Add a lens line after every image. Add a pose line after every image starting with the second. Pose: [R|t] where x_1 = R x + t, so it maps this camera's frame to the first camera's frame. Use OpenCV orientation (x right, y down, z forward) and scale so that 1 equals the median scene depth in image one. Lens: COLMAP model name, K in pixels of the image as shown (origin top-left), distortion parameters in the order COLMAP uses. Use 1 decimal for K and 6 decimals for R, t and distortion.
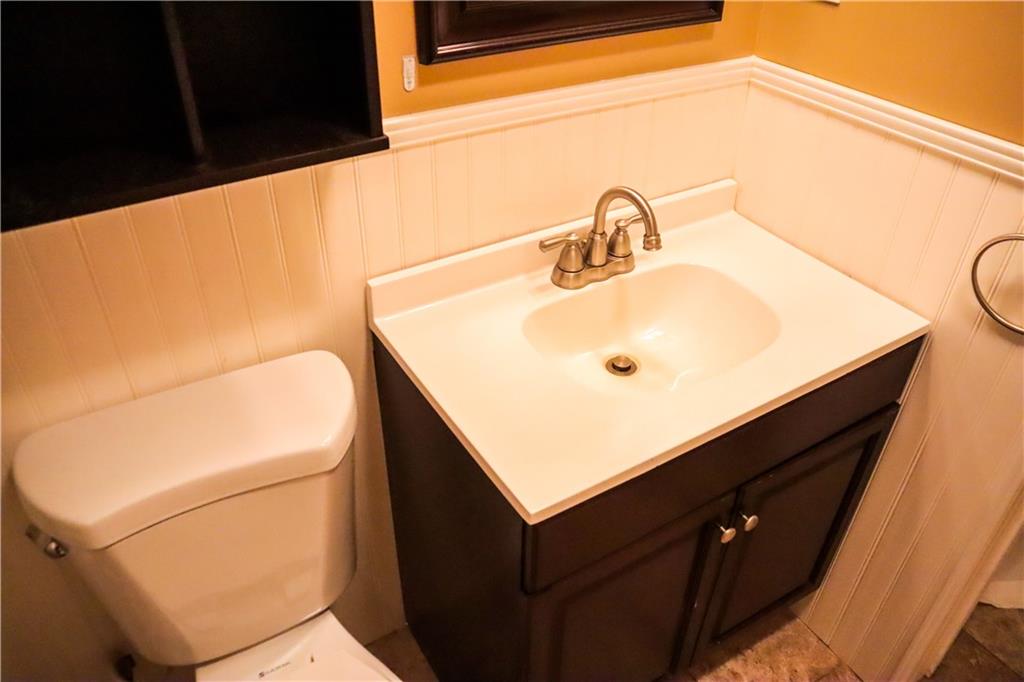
lens RADIAL K [[735.7, 0, 503.0], [0, 735.7, 352.5], [0, 0, 1]] dist [-0.120942, 0.099510]
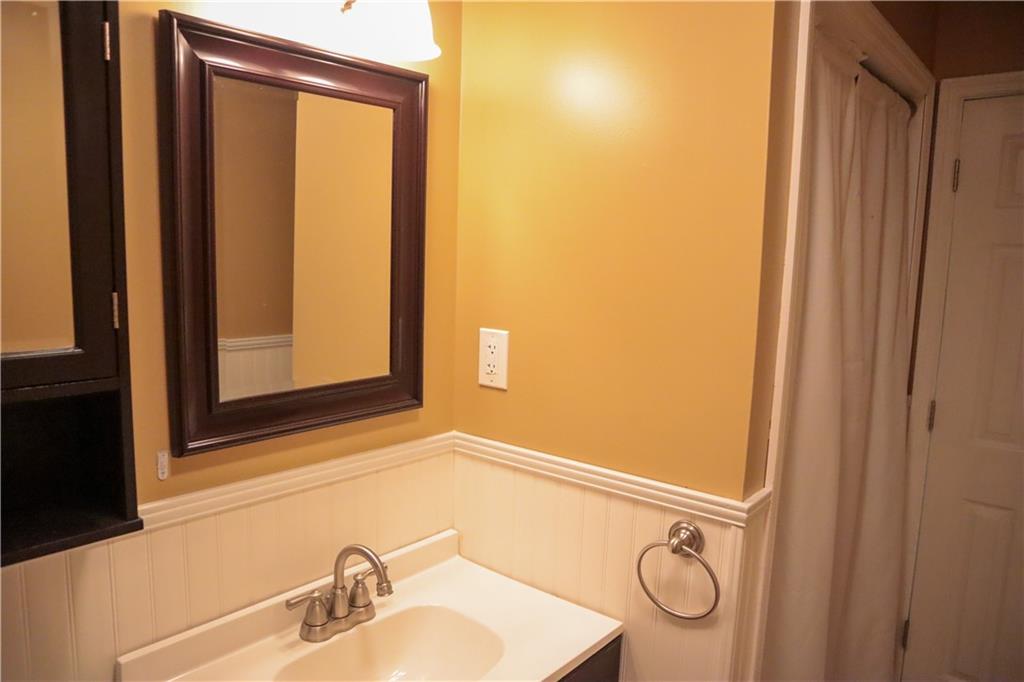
lens RADIAL K [[735.7, 0, 503.0], [0, 735.7, 352.5], [0, 0, 1]] dist [-0.120942, 0.099510]
pose [[0.949668, -0.031070, 0.311713, 0.033064], [0.176339, 0.875458, -0.449975, 0.068963], [-0.258911, 0.482294, 0.836874, -0.188801]]
